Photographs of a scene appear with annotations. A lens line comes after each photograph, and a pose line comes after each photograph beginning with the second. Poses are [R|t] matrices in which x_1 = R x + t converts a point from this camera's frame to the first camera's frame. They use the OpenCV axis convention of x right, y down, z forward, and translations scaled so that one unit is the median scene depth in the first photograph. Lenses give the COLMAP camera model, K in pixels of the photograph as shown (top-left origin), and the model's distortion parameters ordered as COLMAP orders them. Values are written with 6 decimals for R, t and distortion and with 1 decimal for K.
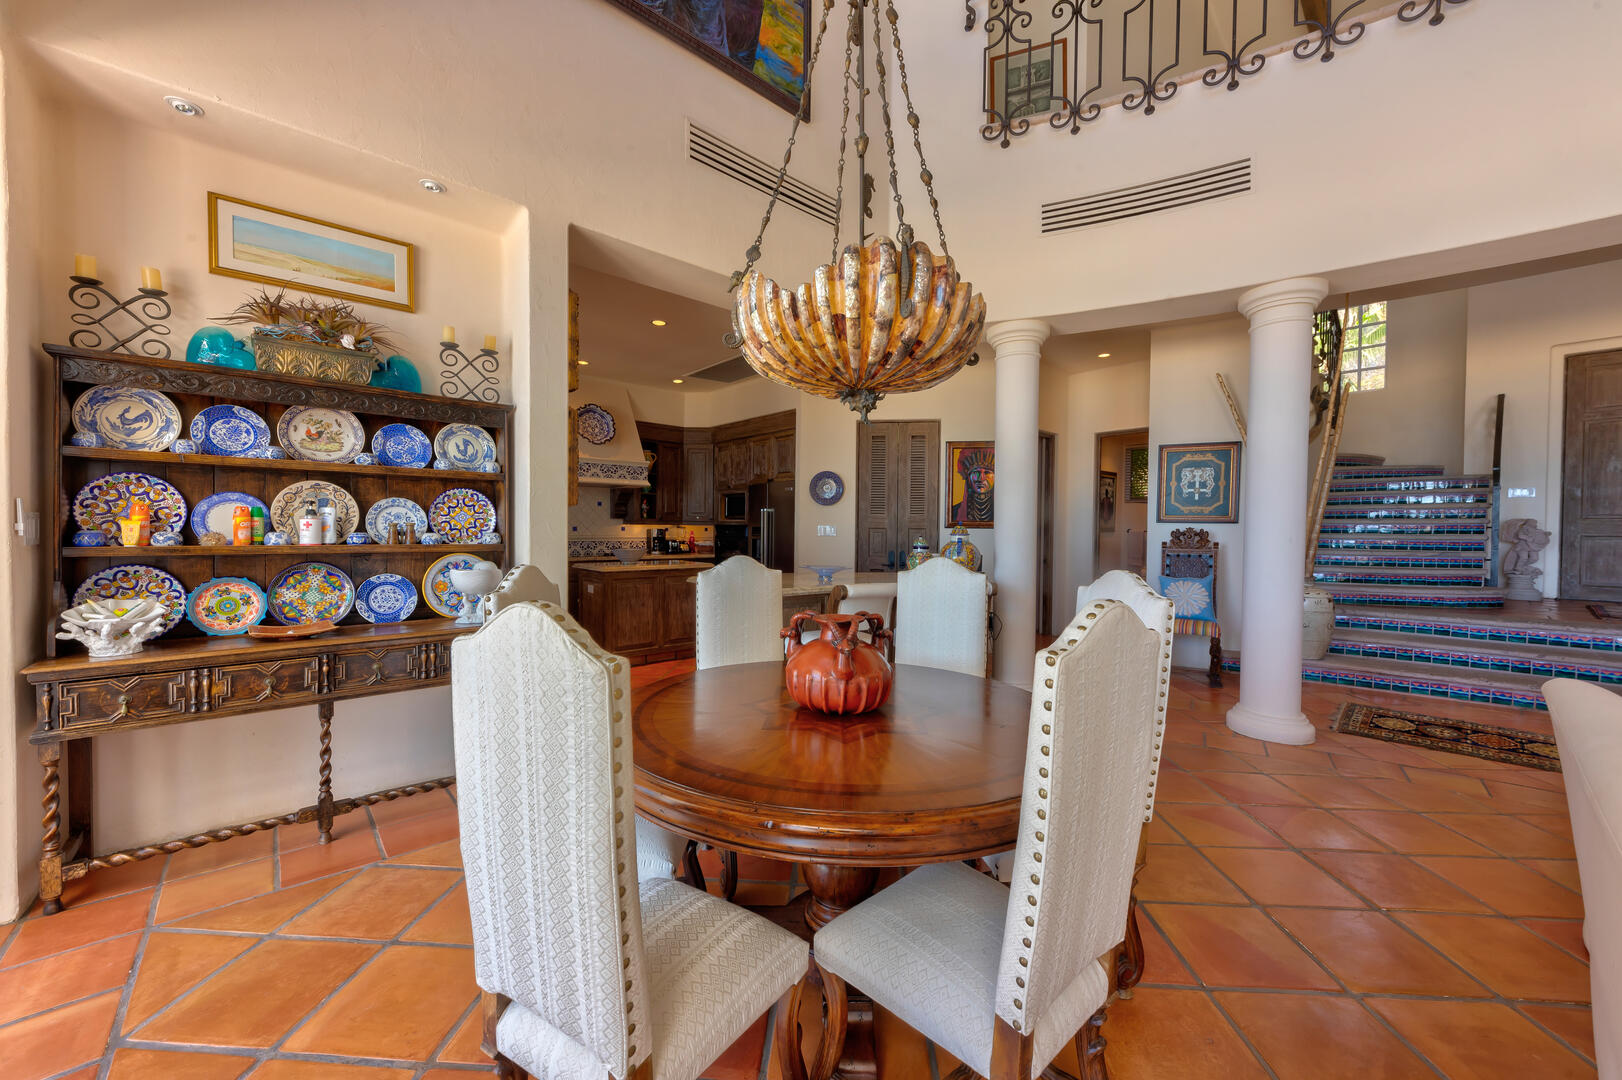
lens RADIAL K [[608.8, 0, 811.0], [0, 608.8, 540.0], [0, 0, 1]] dist [-0.001484, -0.000031]
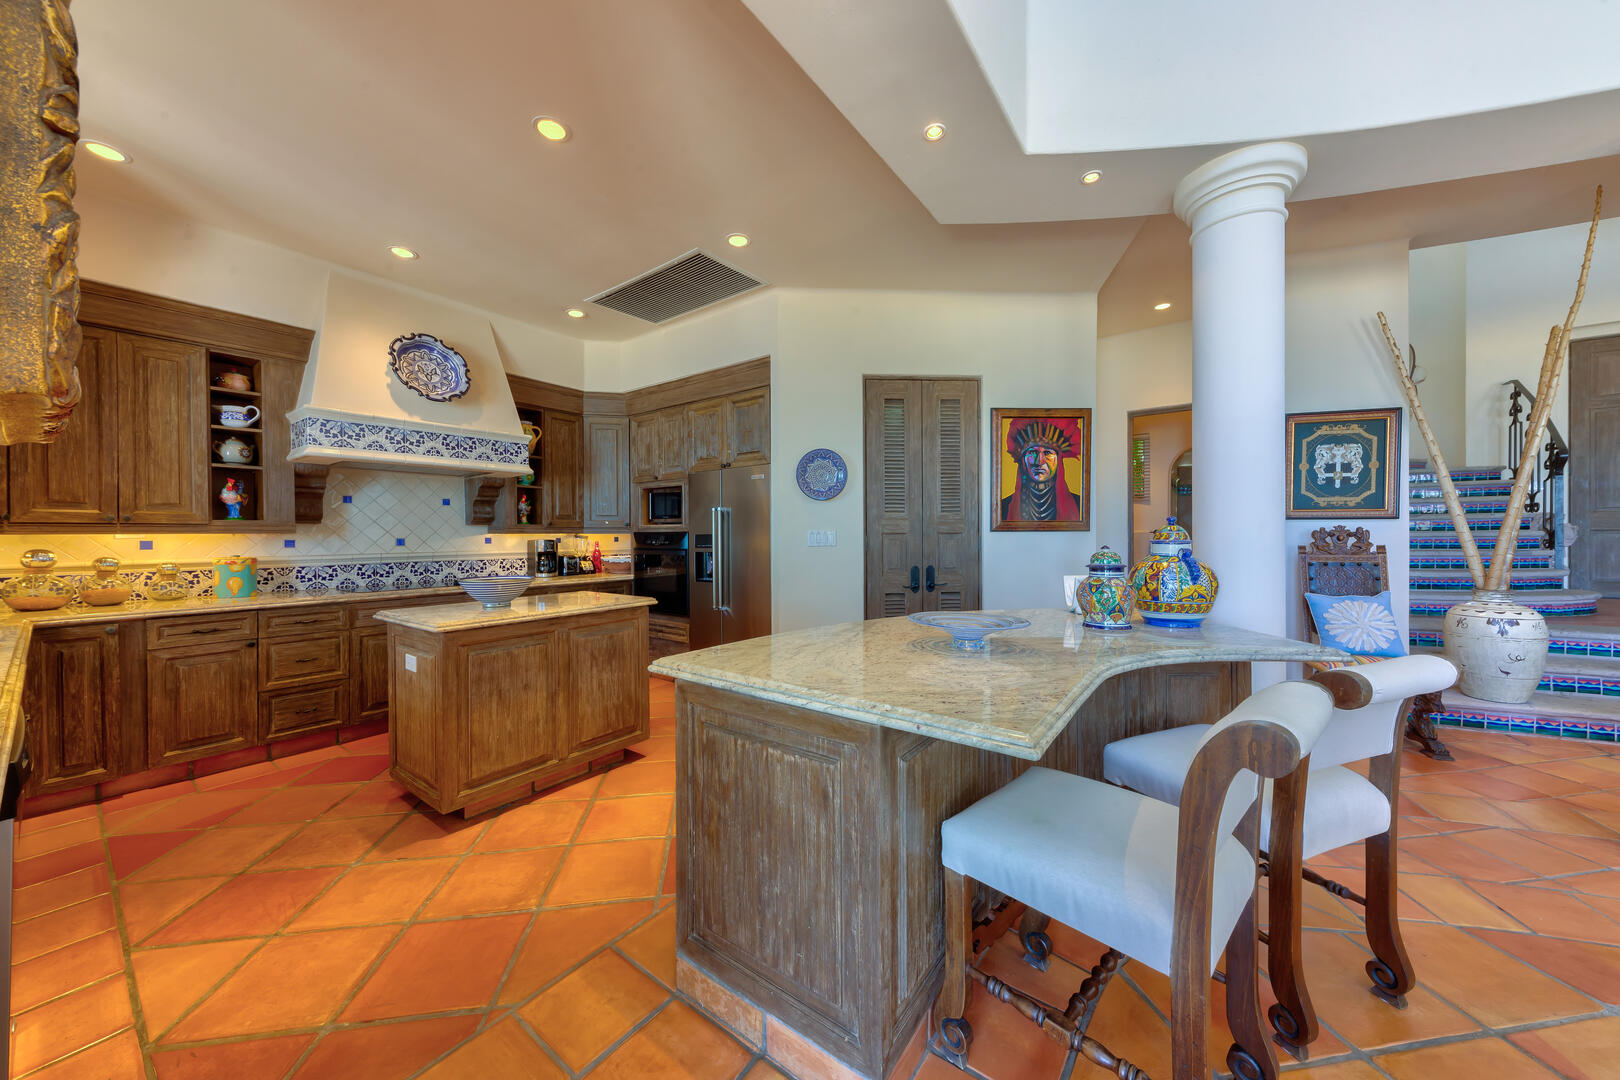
lens RADIAL K [[553.6, 0, 810.0], [0, 553.6, 540.0], [0, 0, 1]] dist [0.005975, -0.000028]
pose [[0.976889, -0.018080, 0.212980, -0.117254], [0.020077, 0.999772, -0.007218, -0.009262], [-0.212802, 0.011327, 0.977030, 0.412492]]
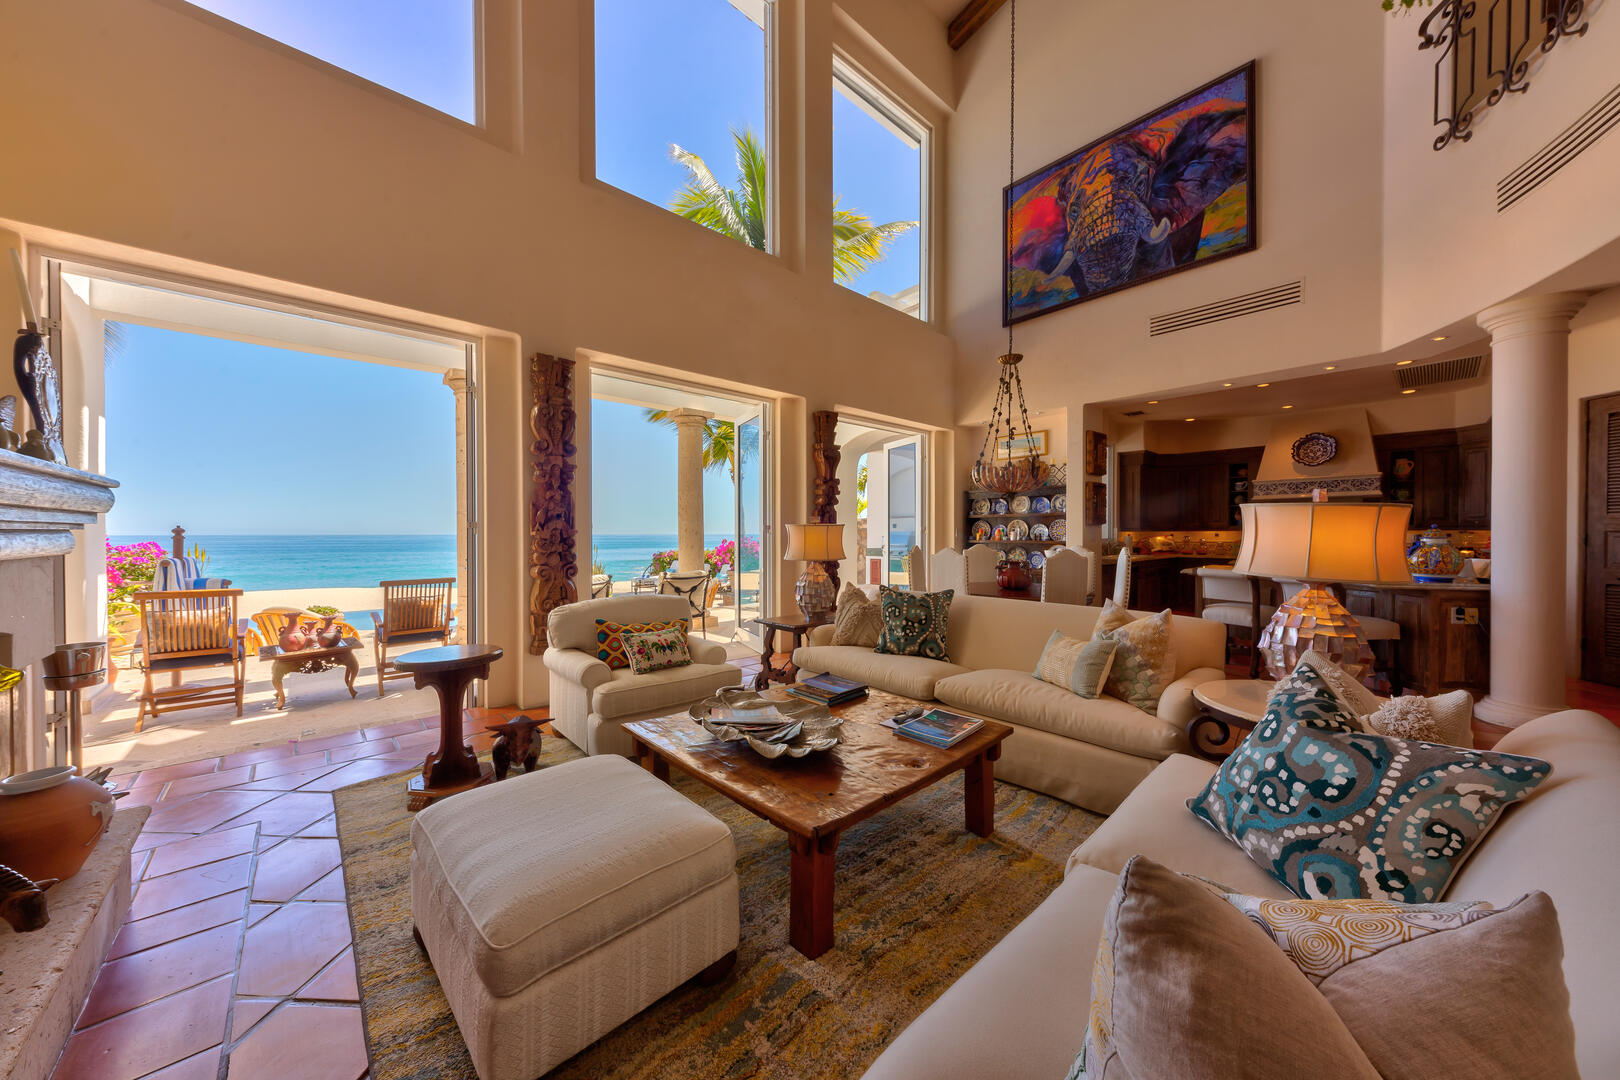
lens RADIAL K [[553.6, 0, 810.0], [0, 553.6, 540.0], [0, 0, 1]] dist [0.005975, -0.000028]
pose [[0.021277, 0.002130, -0.999771, 0.807383], [-0.016493, 0.999862, 0.001779, 0.006847], [0.999638, 0.016451, 0.021310, -0.042921]]
